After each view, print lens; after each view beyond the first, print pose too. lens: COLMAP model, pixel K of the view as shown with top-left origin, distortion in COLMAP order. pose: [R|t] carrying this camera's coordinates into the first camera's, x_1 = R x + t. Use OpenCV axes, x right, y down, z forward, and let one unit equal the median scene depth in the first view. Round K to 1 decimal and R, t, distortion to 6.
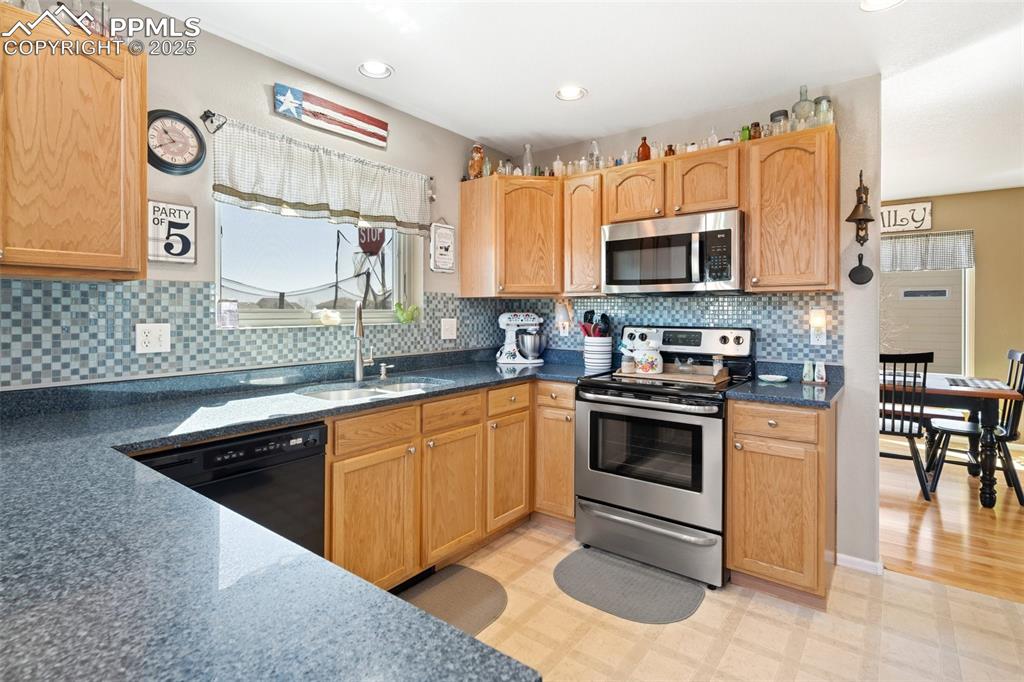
lens RADIAL K [[509.1, 0, 513.5], [0, 509.1, 312.0], [0, 0, 1]] dist [0.007856, -0.000671]
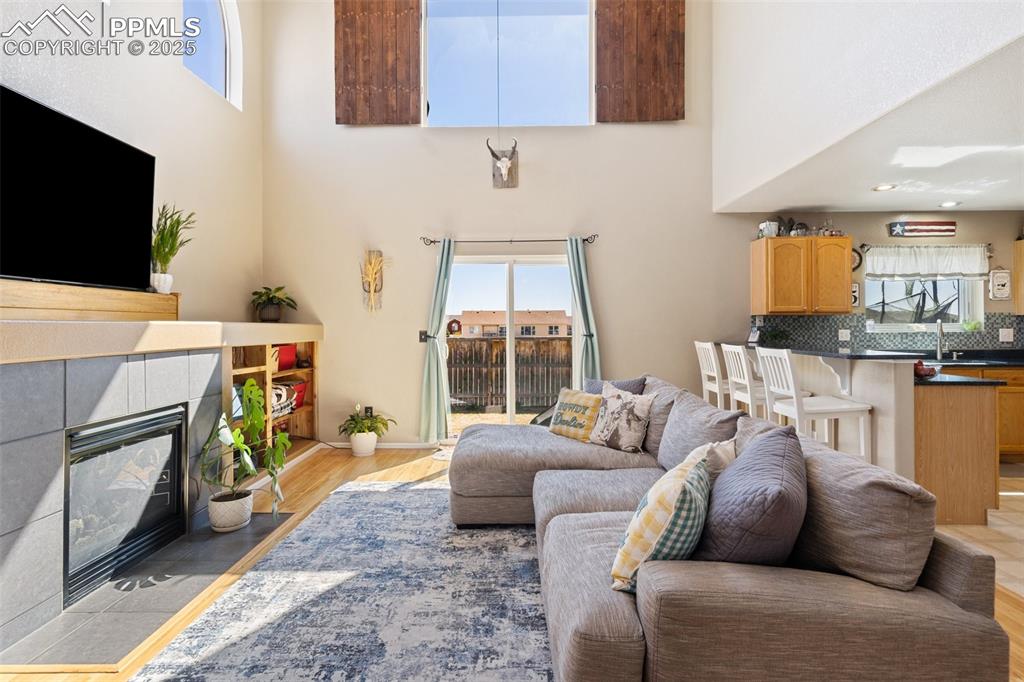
lens RADIAL K [[509.1, 0, 502.4], [0, 509.1, 322.4], [0, 0, 1]] dist [0.007856, -0.000671]
pose [[0.588647, -0.010053, -0.808328, 0.285528], [0.004445, 0.999948, -0.009199, 0.000771], [0.808378, 0.001821, 0.588661, -1.439616]]
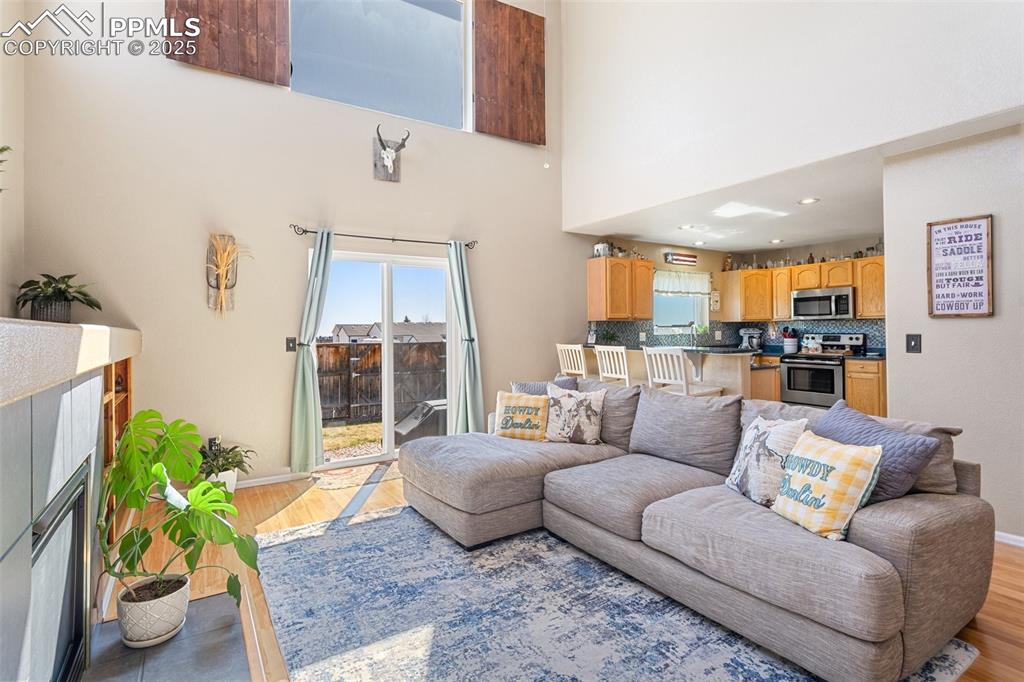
lens RADIAL K [[509.1, 0, 503.3], [0, 509.1, 325.9], [0, 0, 1]] dist [0.007856, -0.000671]
pose [[0.938102, -0.014423, -0.346059, -0.286063], [0.011832, 0.999884, -0.009599, -0.000746], [0.346157, 0.004910, 0.938164, -1.823288]]
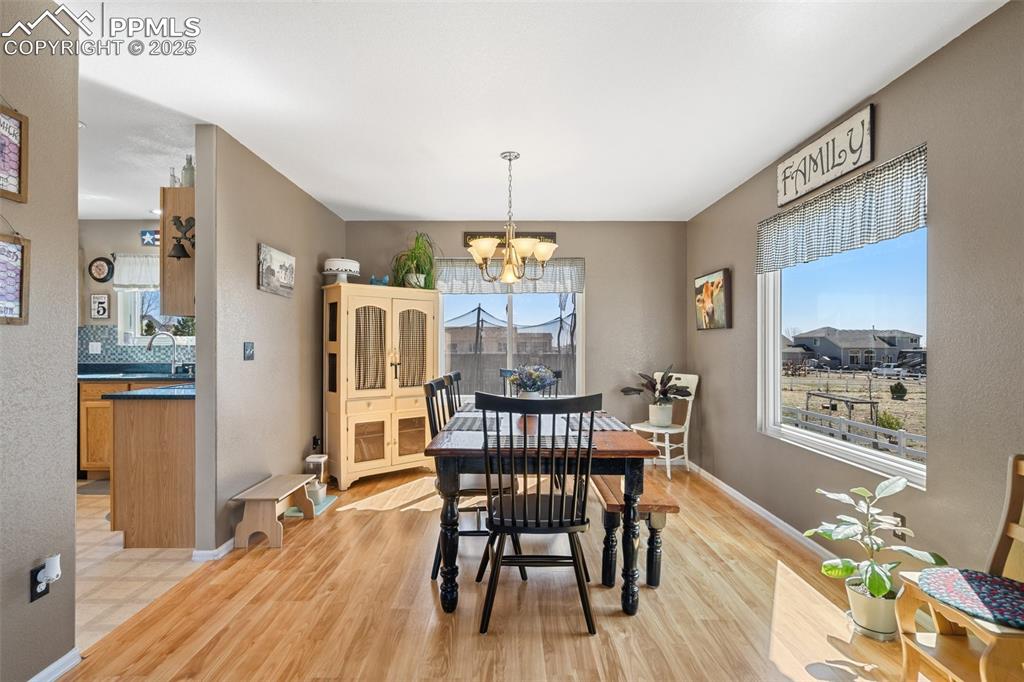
lens RADIAL K [[509.1, 0, 504.9], [0, 509.1, 345.8], [0, 0, 1]] dist [0.007856, -0.000671]
pose [[0.599281, 0.003119, -0.800532, 1.851680], [0.000177, 0.999992, 0.004029, 0.021271], [0.800538, -0.002556, 0.599276, 0.796583]]
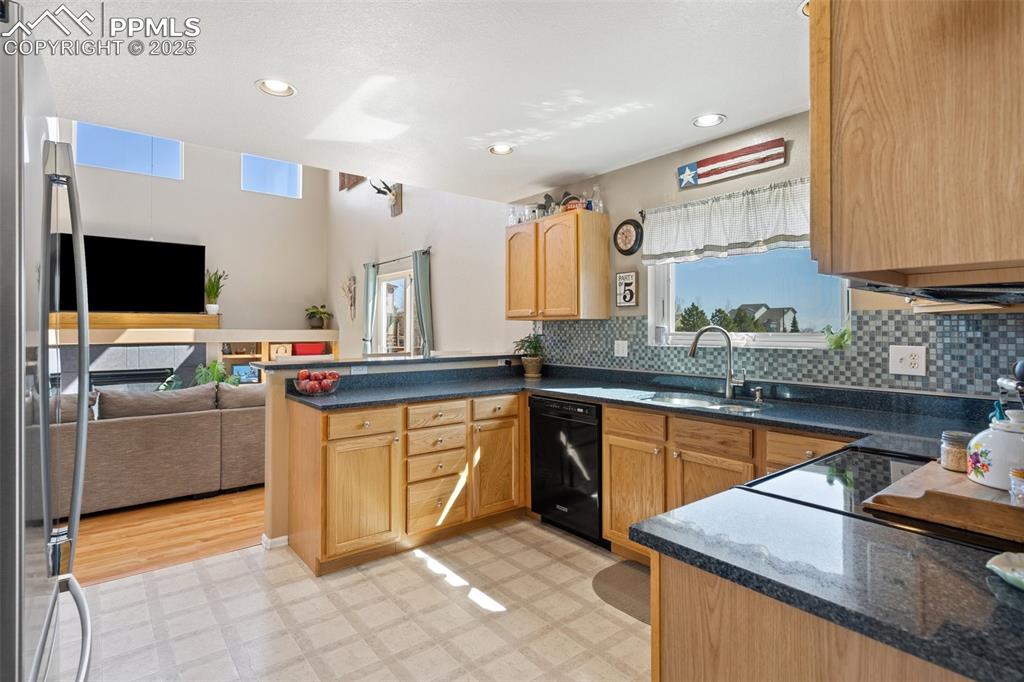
lens RADIAL K [[509.1, 0, 509.1], [0, 509.1, 322.6], [0, 0, 1]] dist [0.007856, -0.000671]
pose [[-0.251461, -0.016161, -0.967732, 0.826428], [-0.000665, 0.999863, -0.016525, -0.008246], [0.967867, -0.003512, -0.251438, 0.769562]]
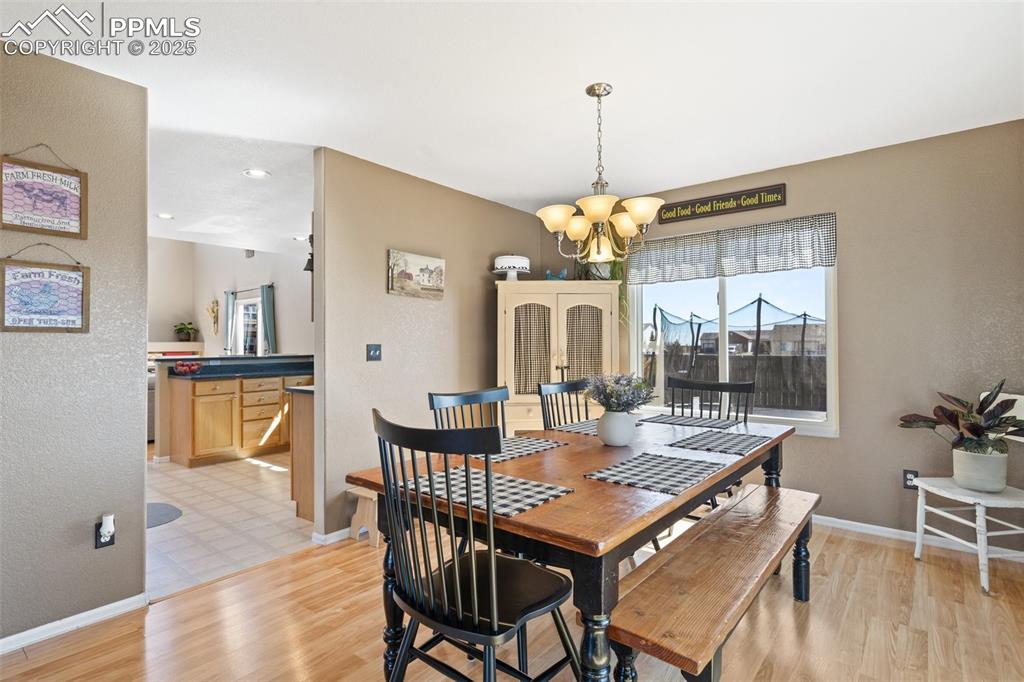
lens RADIAL K [[509.1, 0, 514.7], [0, 509.1, 337.9], [0, 0, 1]] dist [0.007856, -0.000671]
pose [[-0.035790, -0.014315, -0.999257, 1.784505], [0.007151, 0.999868, -0.014580, 0.022760], [0.999334, -0.007668, -0.035683, 1.419918]]
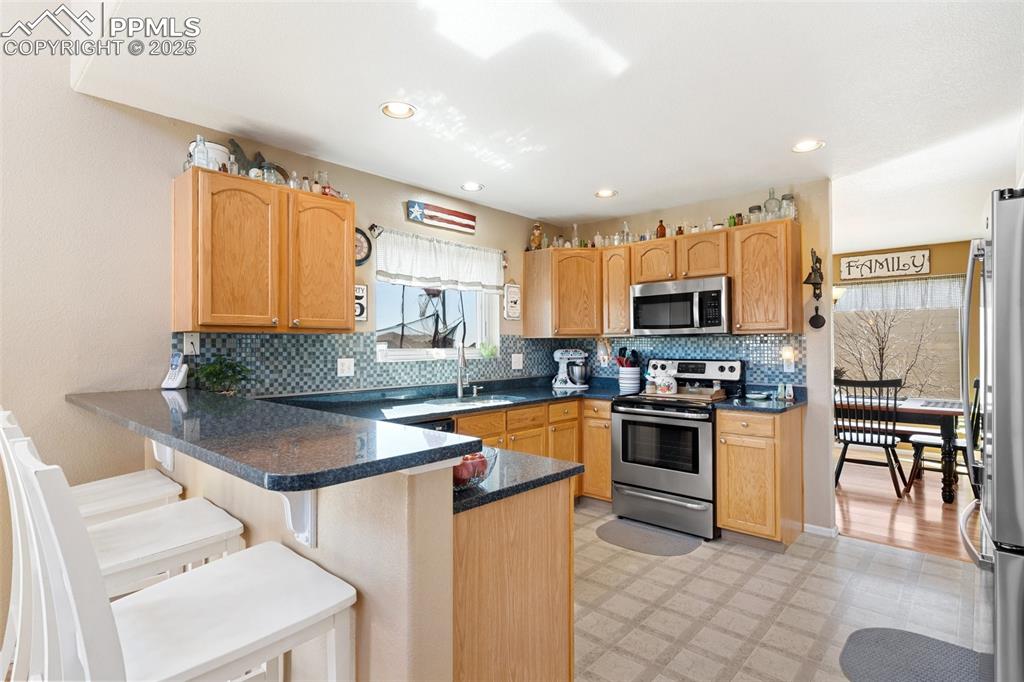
lens RADIAL K [[509.1, 0, 515.1], [0, 509.1, 340.2], [0, 0, 1]] dist [0.007856, -0.000671]
pose [[0.996107, -0.007367, -0.087839, -0.016615], [0.006429, 0.999919, -0.010956, -0.010394], [0.087912, 0.010349, 0.996074, -0.411536]]
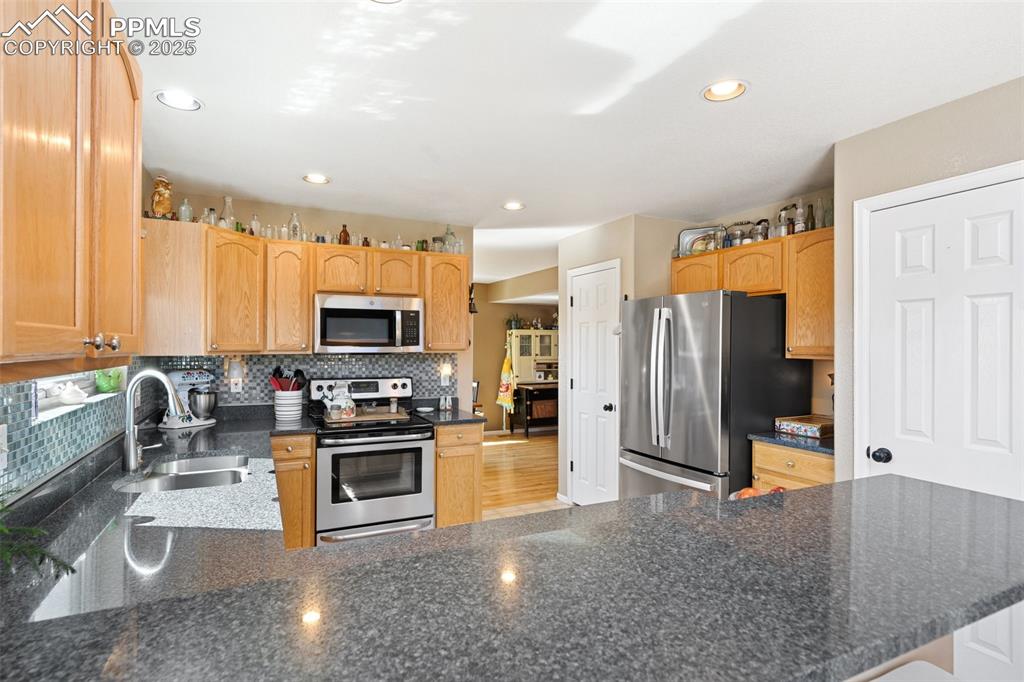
lens RADIAL K [[509.1, 0, 499.5], [0, 509.1, 344.0], [0, 0, 1]] dist [0.007856, -0.000671]
pose [[0.458518, 0.005225, 0.888670, -0.701011], [-0.003436, 0.999986, -0.004106, -0.056365], [-0.888679, -0.001171, 0.458529, 0.113366]]
